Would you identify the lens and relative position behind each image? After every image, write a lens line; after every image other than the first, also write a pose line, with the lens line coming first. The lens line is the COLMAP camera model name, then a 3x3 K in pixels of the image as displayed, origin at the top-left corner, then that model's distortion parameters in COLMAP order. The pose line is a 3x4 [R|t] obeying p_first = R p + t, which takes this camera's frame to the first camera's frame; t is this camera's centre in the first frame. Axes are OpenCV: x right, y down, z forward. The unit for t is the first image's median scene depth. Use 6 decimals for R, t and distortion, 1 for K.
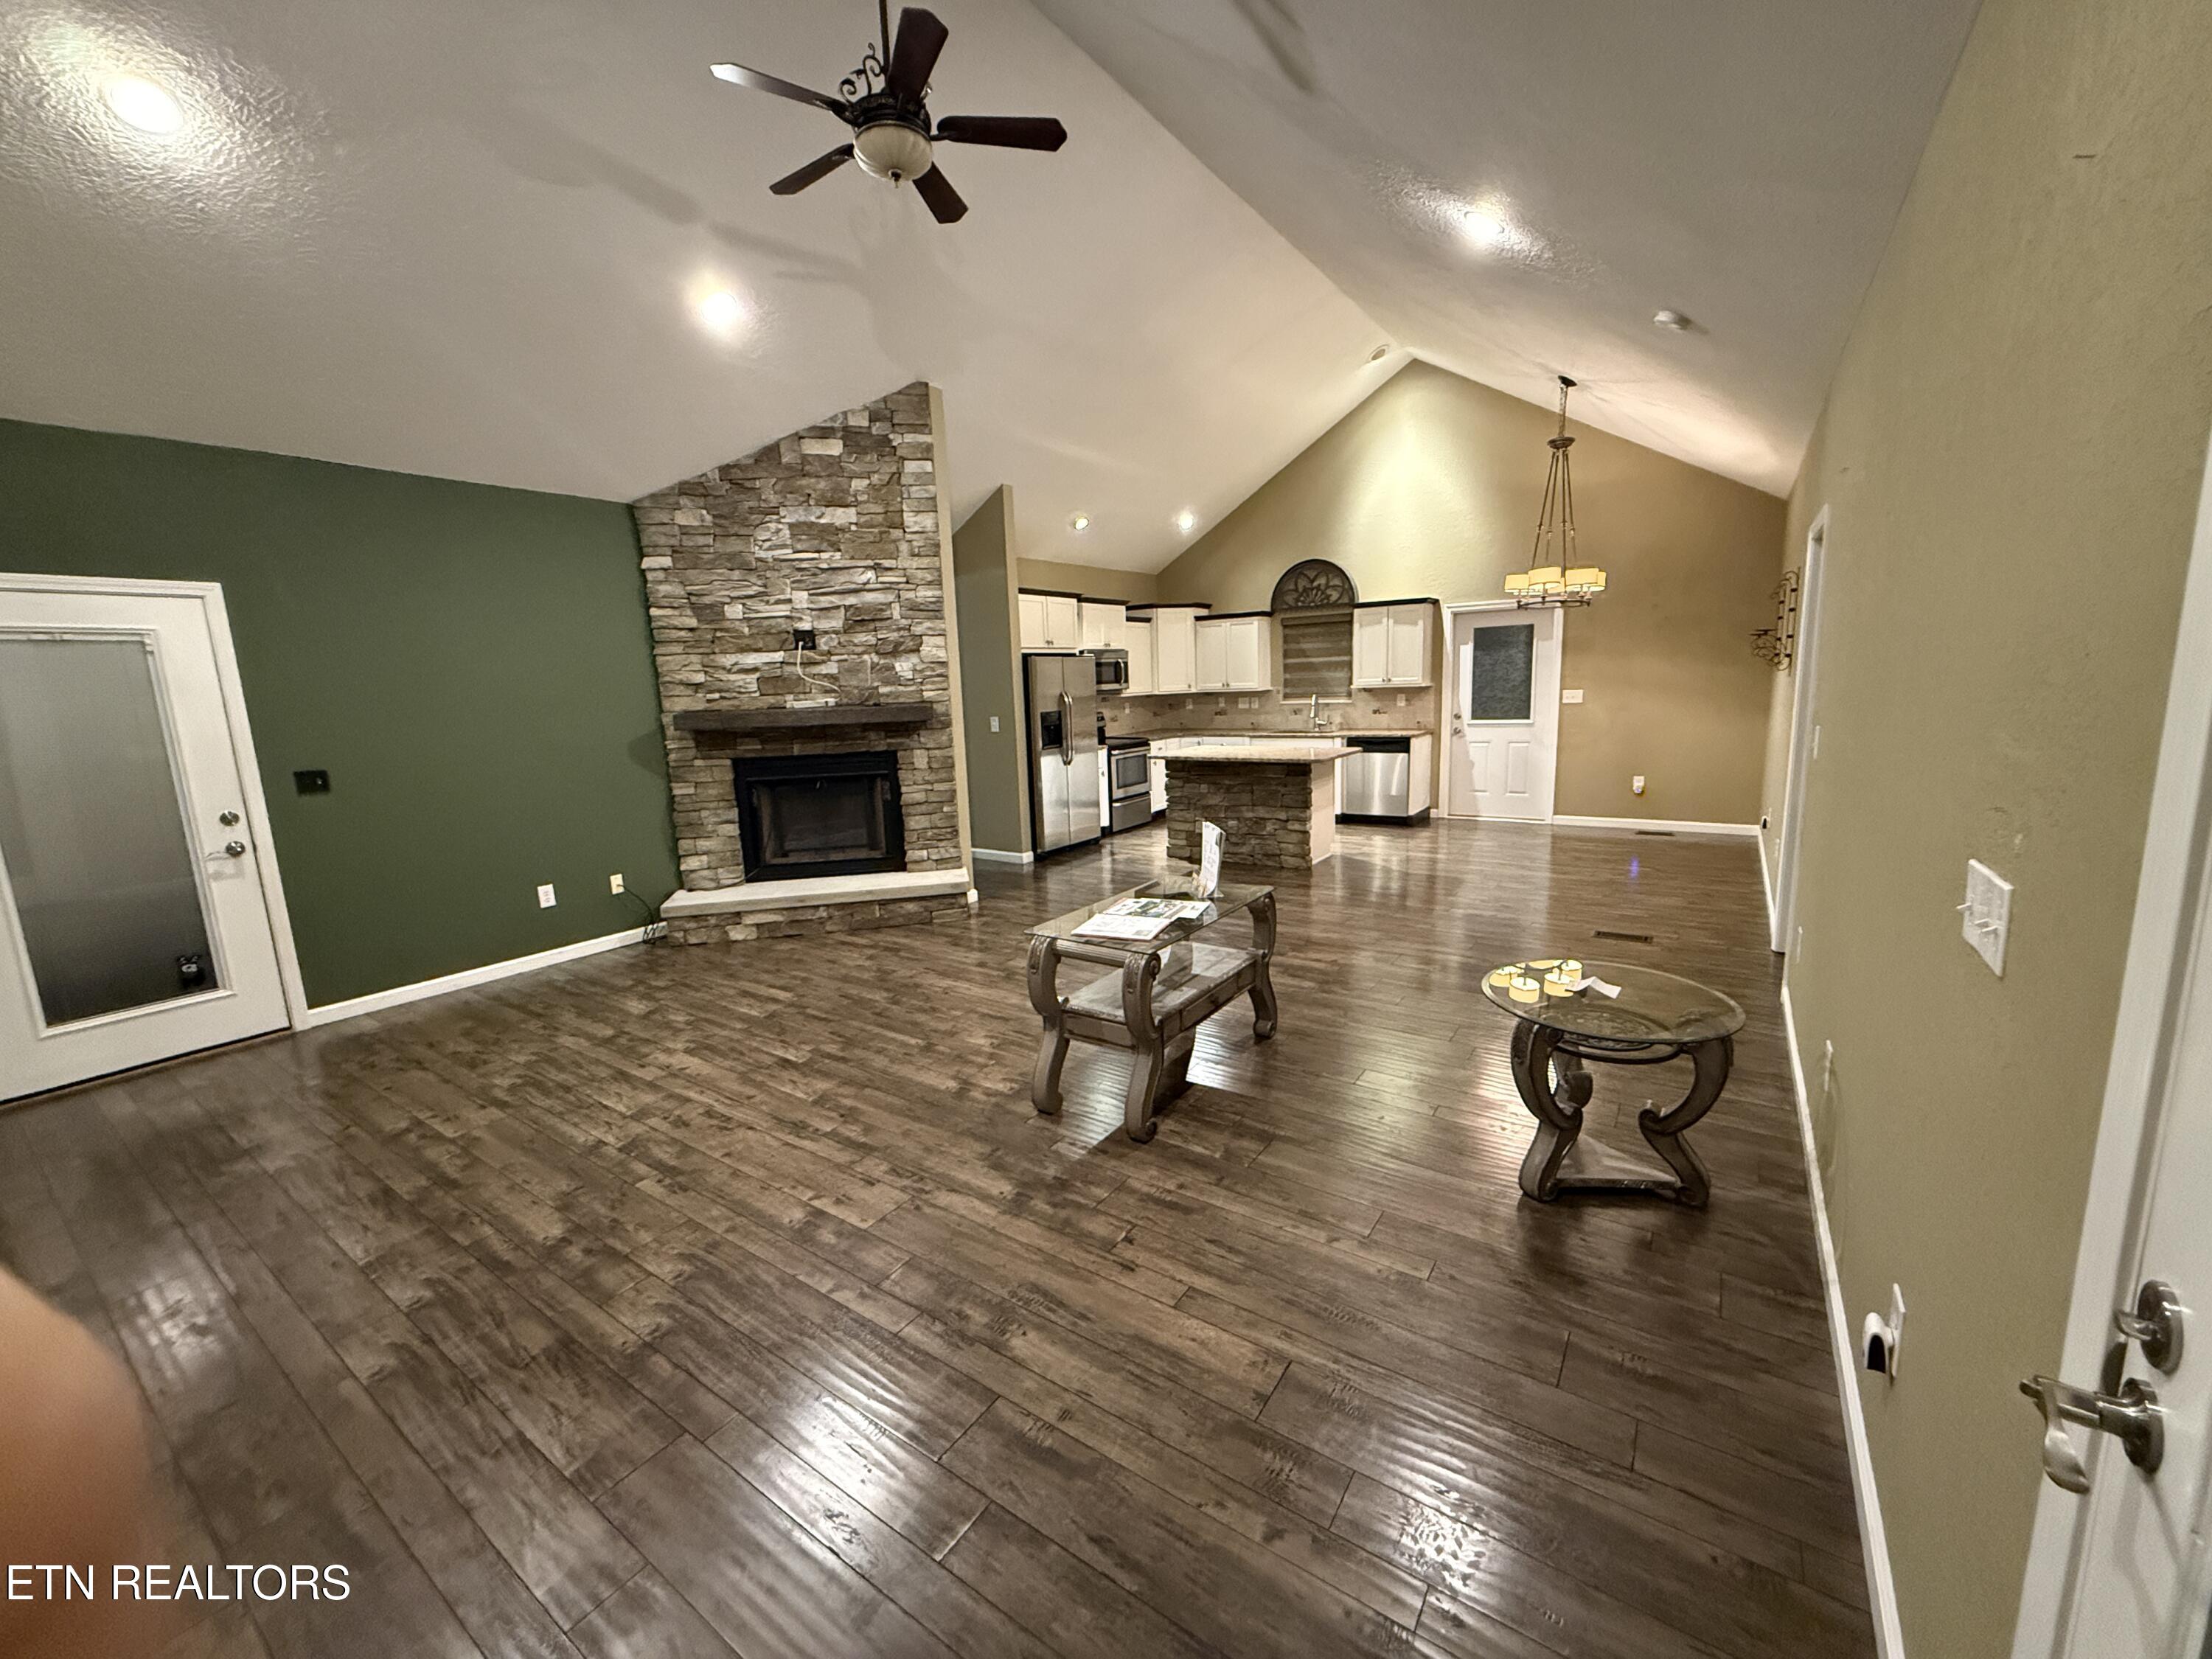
lens RADIAL K [[880.5, 0, 1100.3], [0, 880.5, 829.1], [0, 0, 1]] dist [-0.001072, -0.000385]
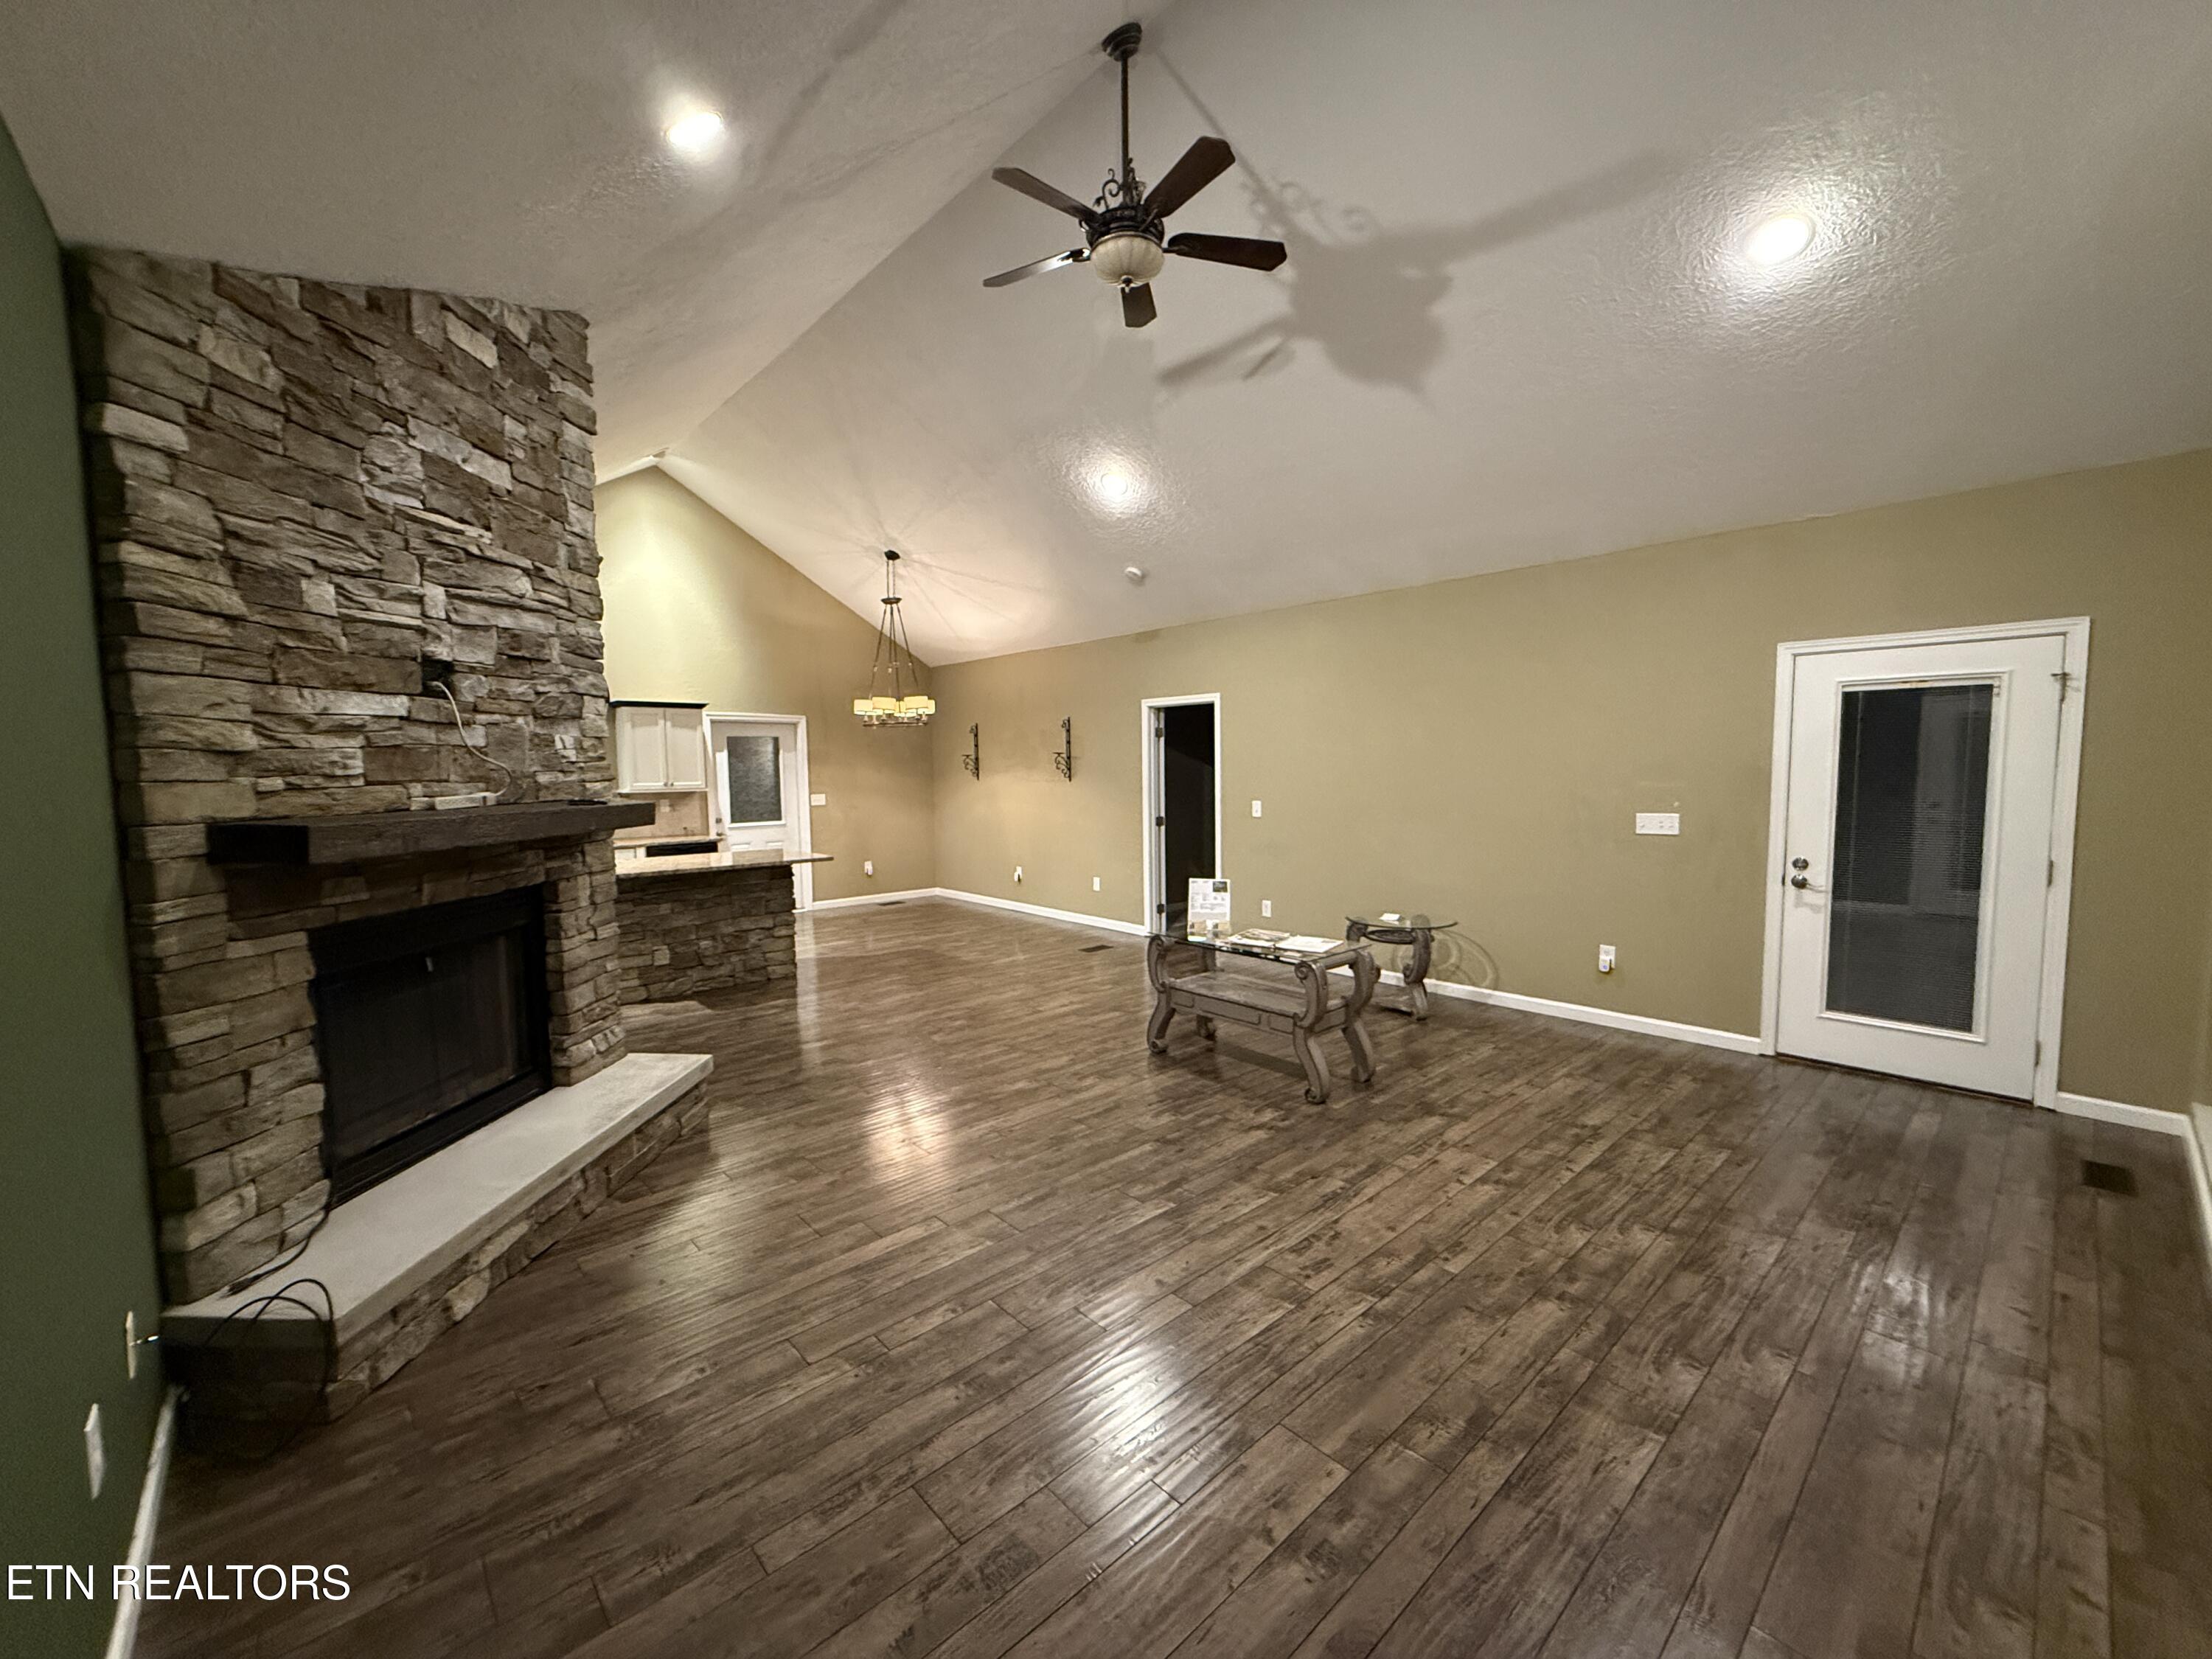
lens RADIAL K [[880.5, 0, 1100.3], [0, 880.5, 829.1], [0, 0, 1]] dist [-0.001072, -0.000385]
pose [[0.228319, -0.034671, 0.972969, -0.752895], [0.166926, 0.985961, -0.004038, -0.062616], [-0.959169, 0.163335, 0.230902, 0.530107]]
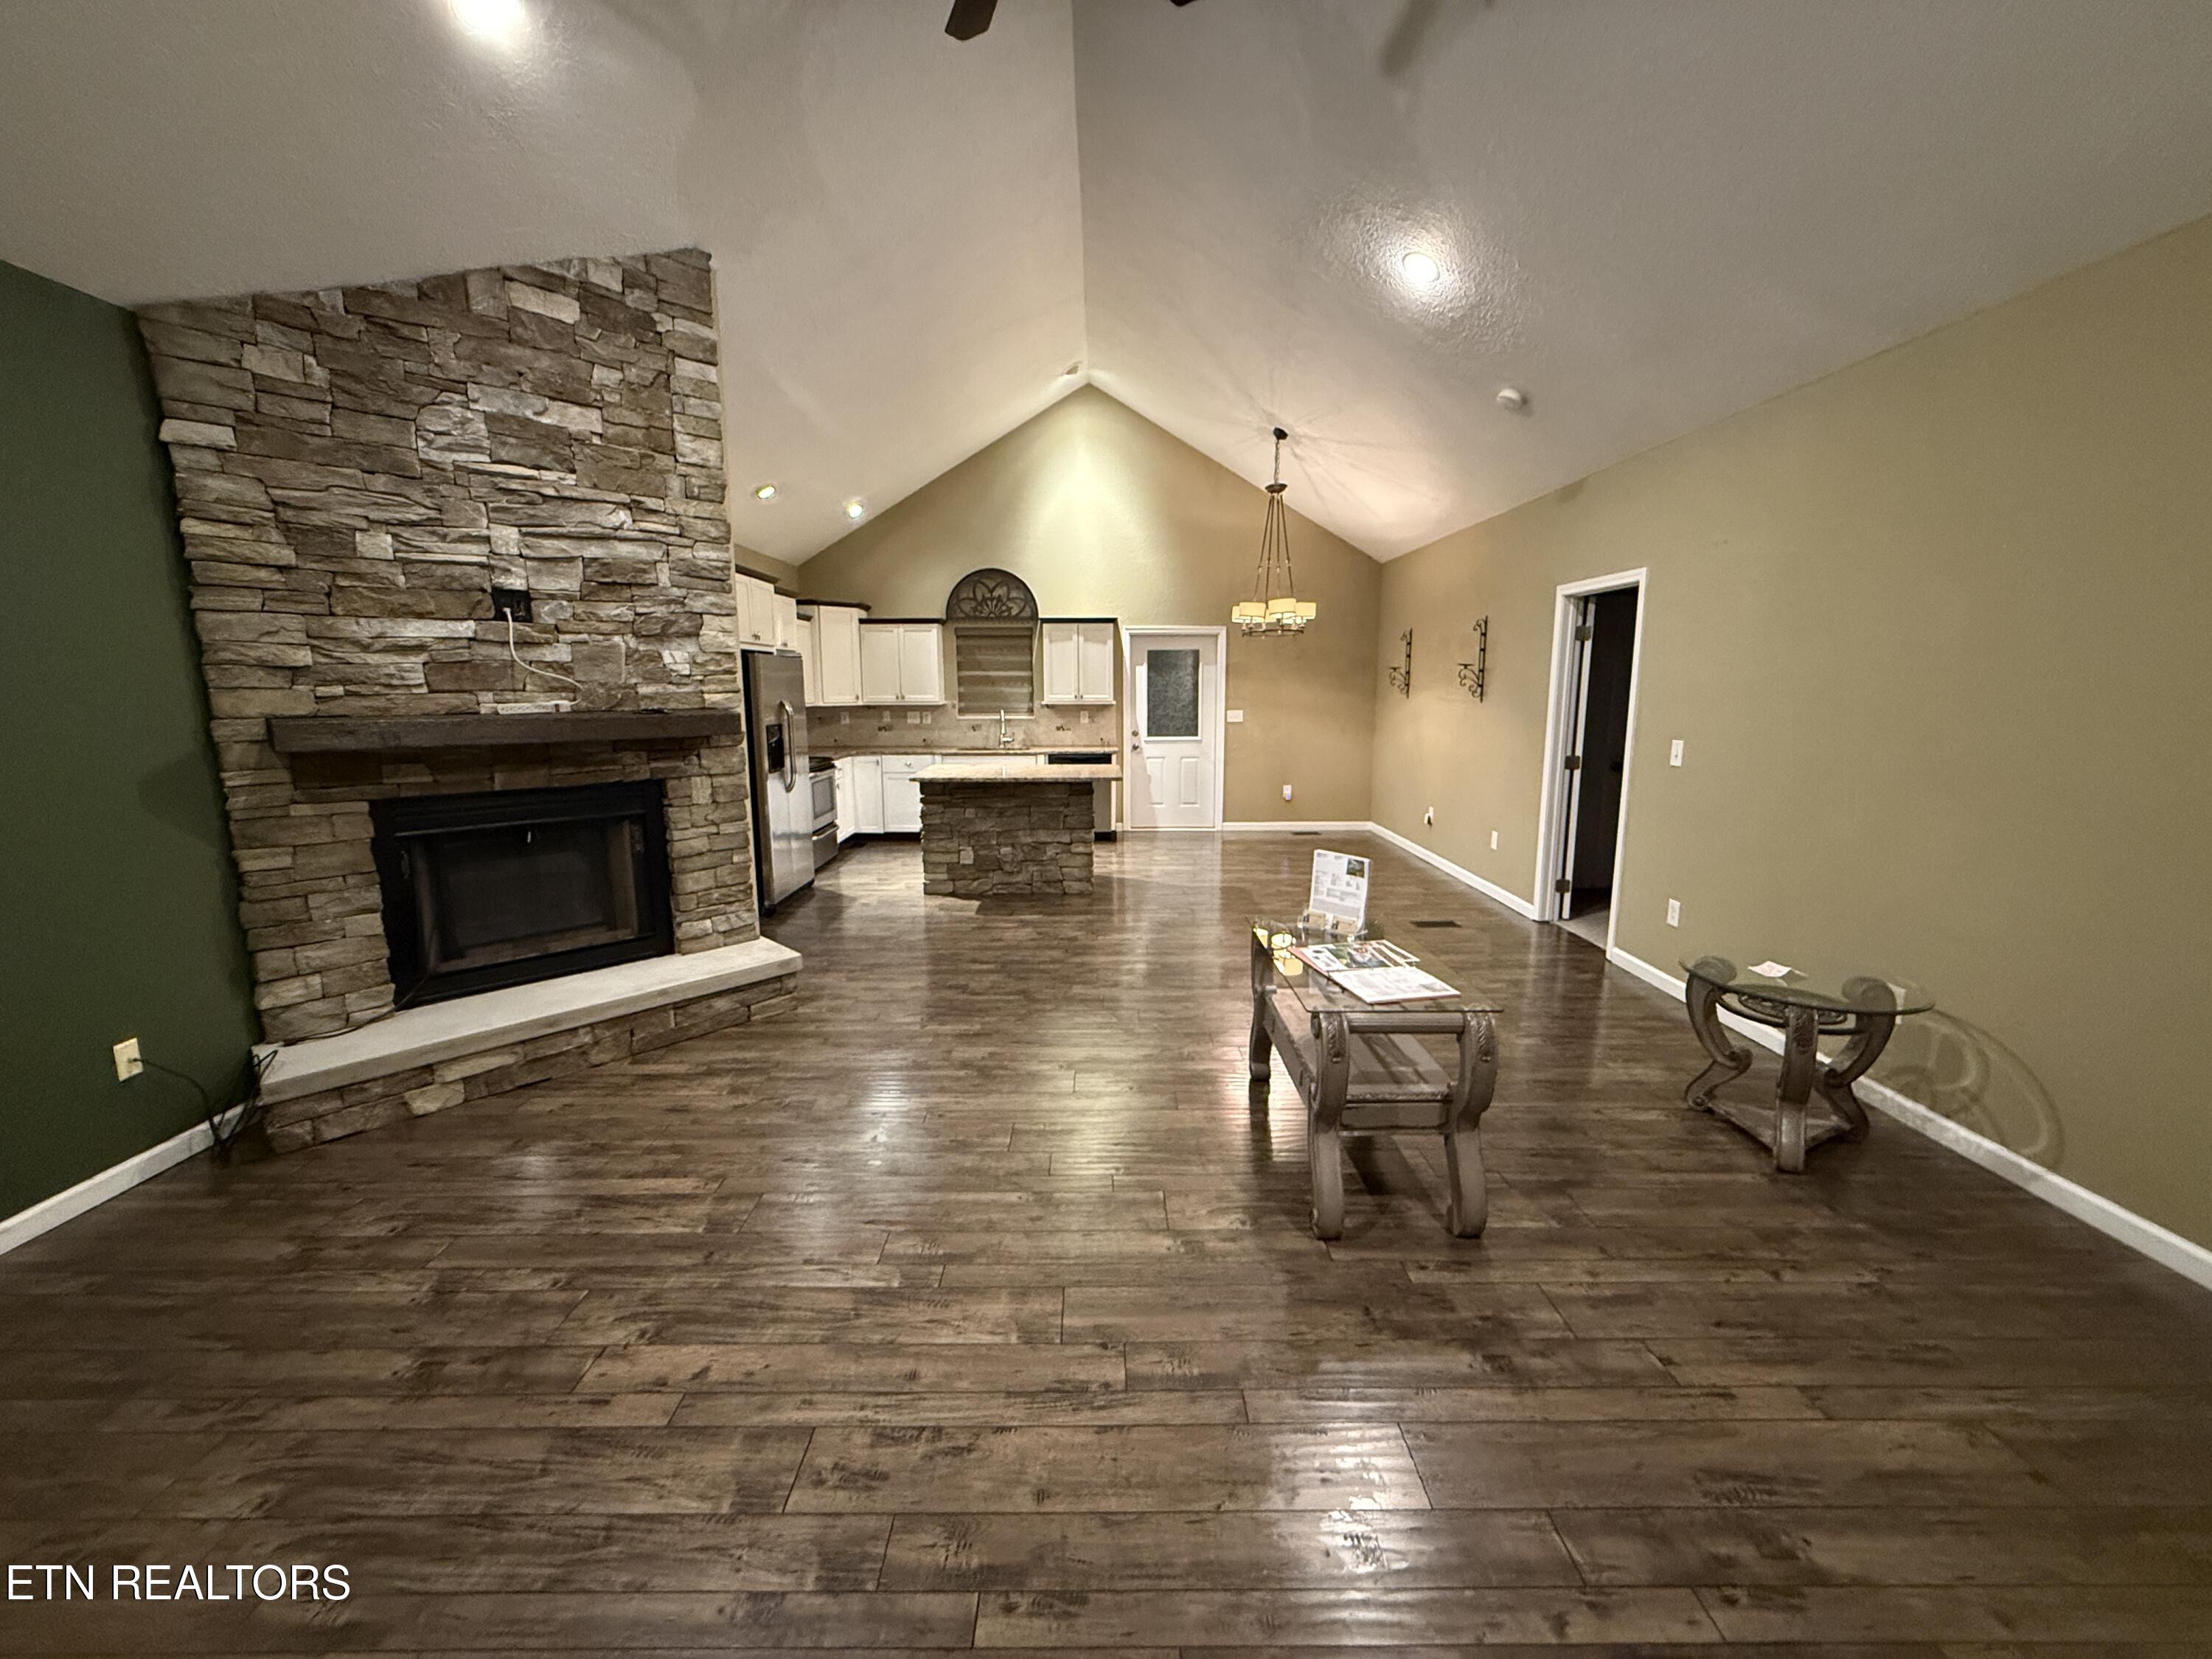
lens RADIAL K [[880.5, 0, 1100.3], [0, 880.5, 829.1], [0, 0, 1]] dist [-0.001072, -0.000385]
pose [[0.818652, -0.057908, 0.571363, -0.362410], [0.069329, 0.997592, 0.001771, -0.029551], [-0.570089, 0.038162, 0.820696, 0.260399]]
